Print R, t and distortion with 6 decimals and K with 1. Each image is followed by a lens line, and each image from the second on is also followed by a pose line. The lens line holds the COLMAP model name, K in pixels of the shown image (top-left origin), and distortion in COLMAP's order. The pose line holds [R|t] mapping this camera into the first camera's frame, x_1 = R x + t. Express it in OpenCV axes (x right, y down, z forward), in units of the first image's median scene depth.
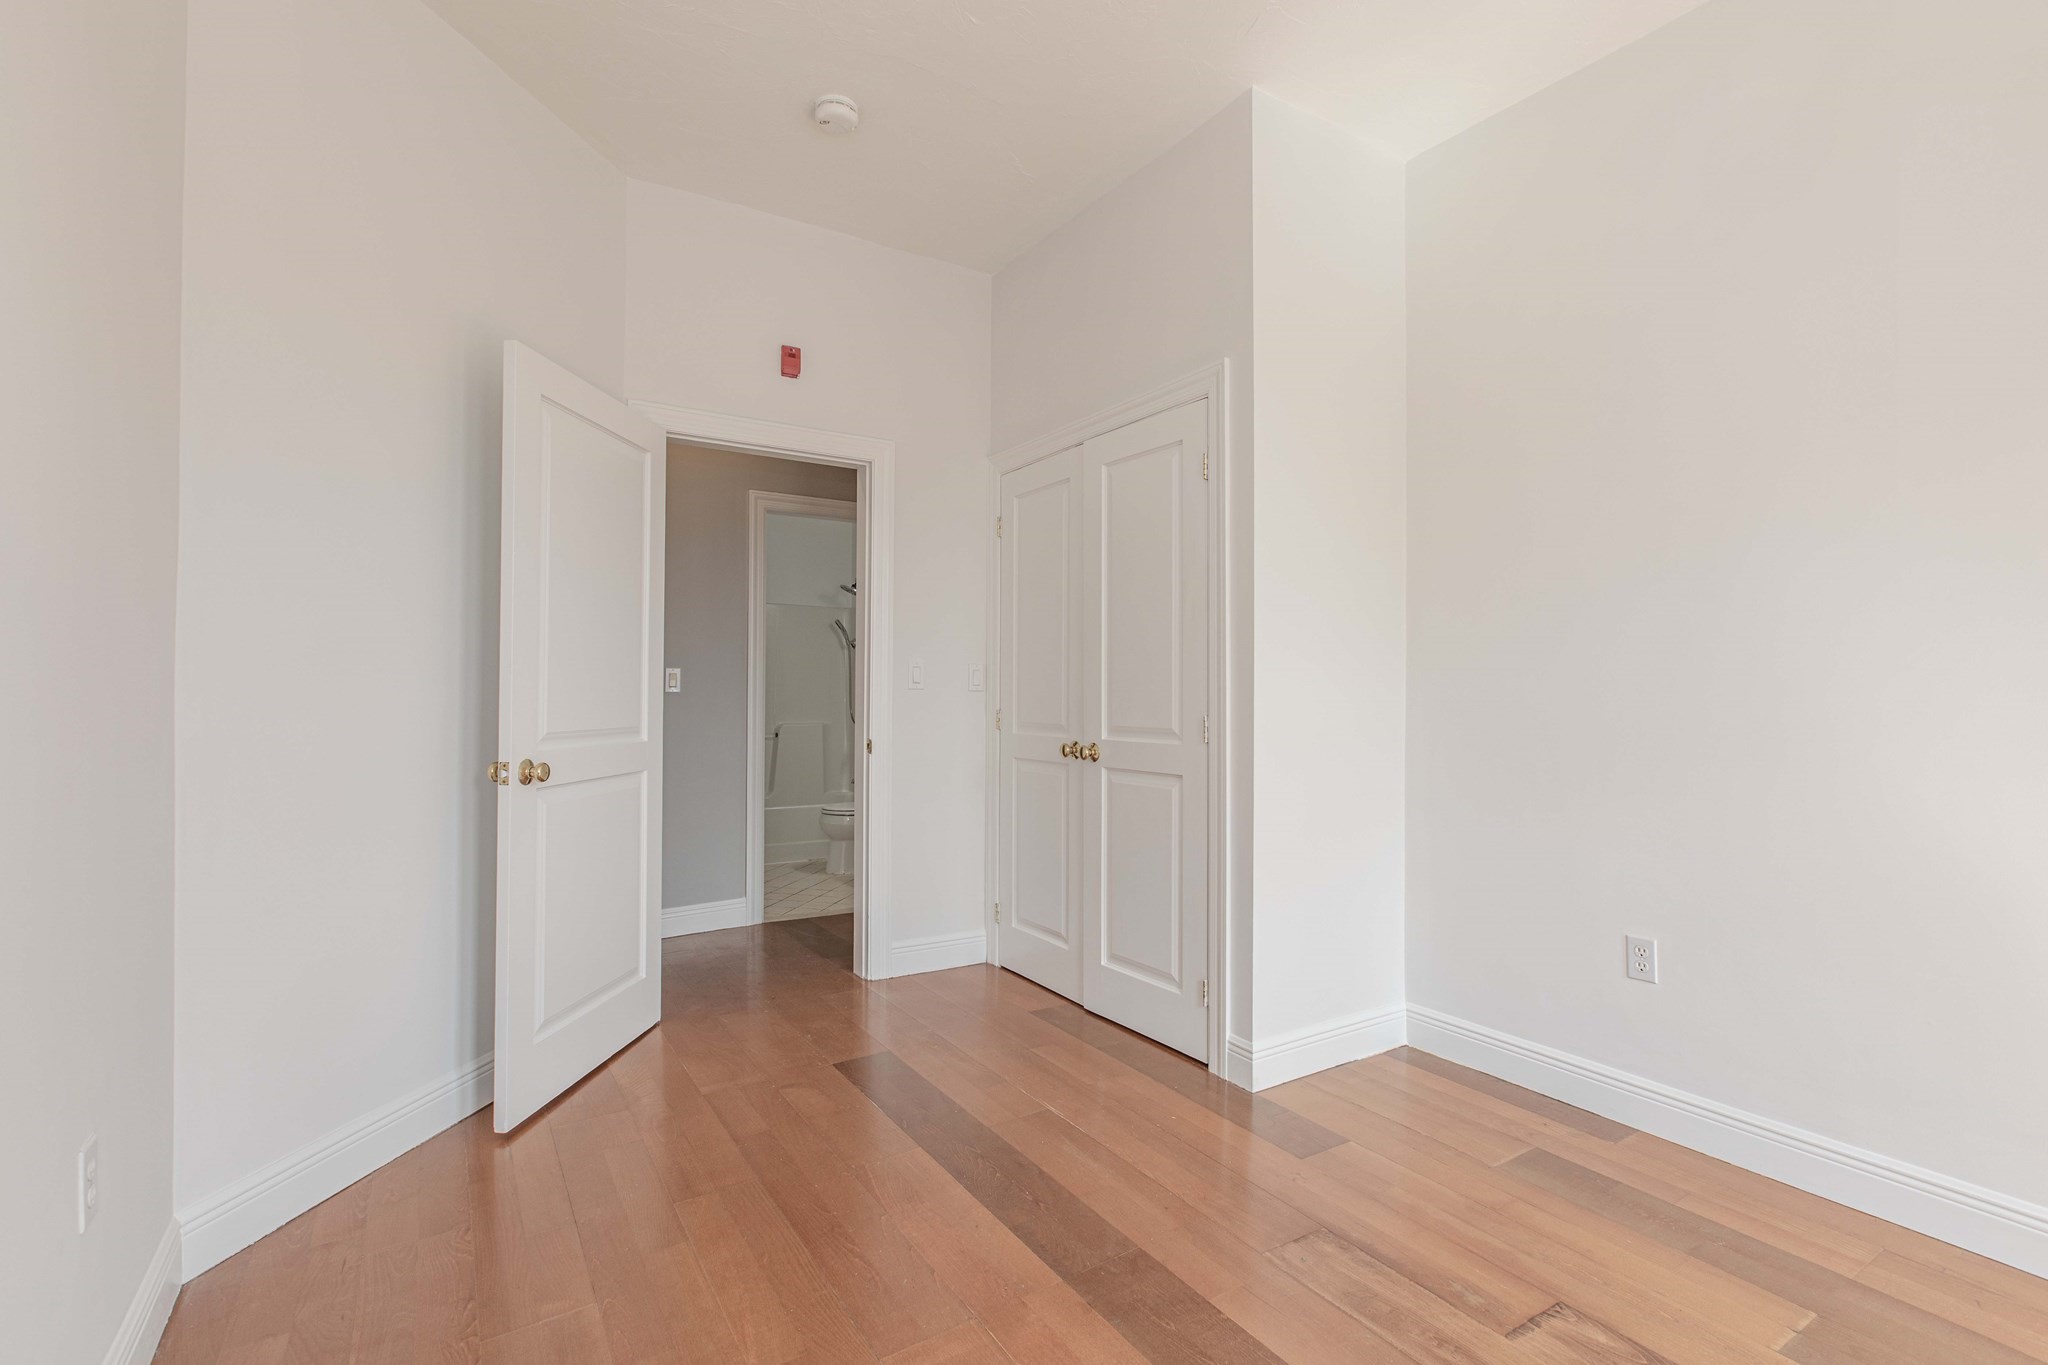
lens RADIAL K [[932.0, 0, 1026.9], [0, 932.0, 685.7], [0, 0, 1]] dist [0.003395, -0.001670]
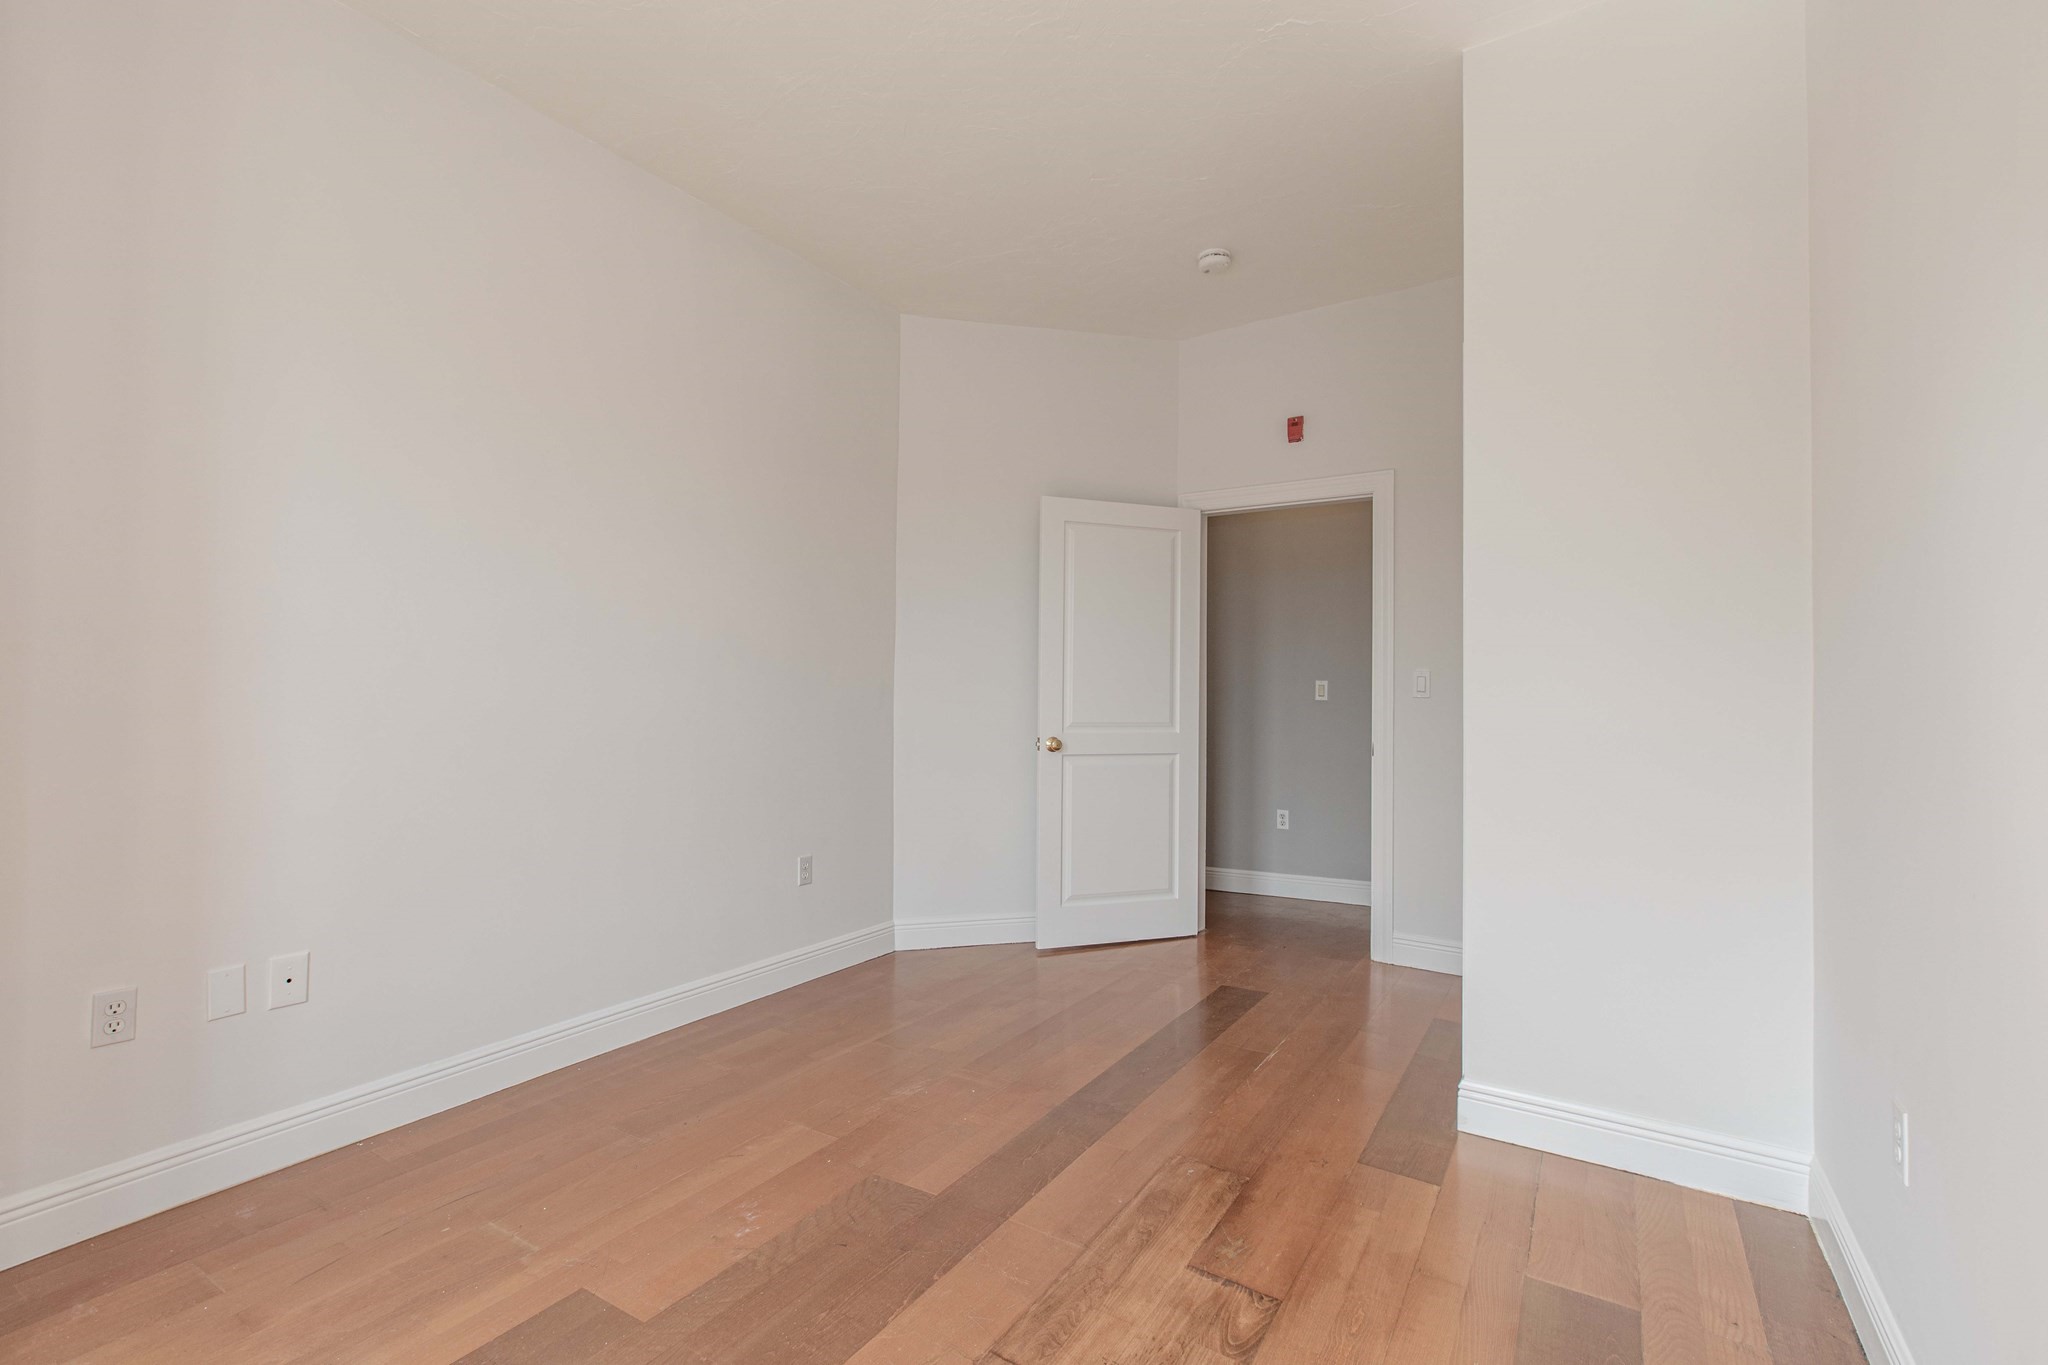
lens RADIAL K [[932.0, 0, 1019.7], [0, 932.0, 689.8], [0, 0, 1]] dist [0.003395, -0.001670]
pose [[0.413429, -0.006136, -0.910516, 0.855743], [-0.002232, 0.999967, -0.007752, 0.005344], [0.910534, 0.005237, 0.413401, 0.200839]]
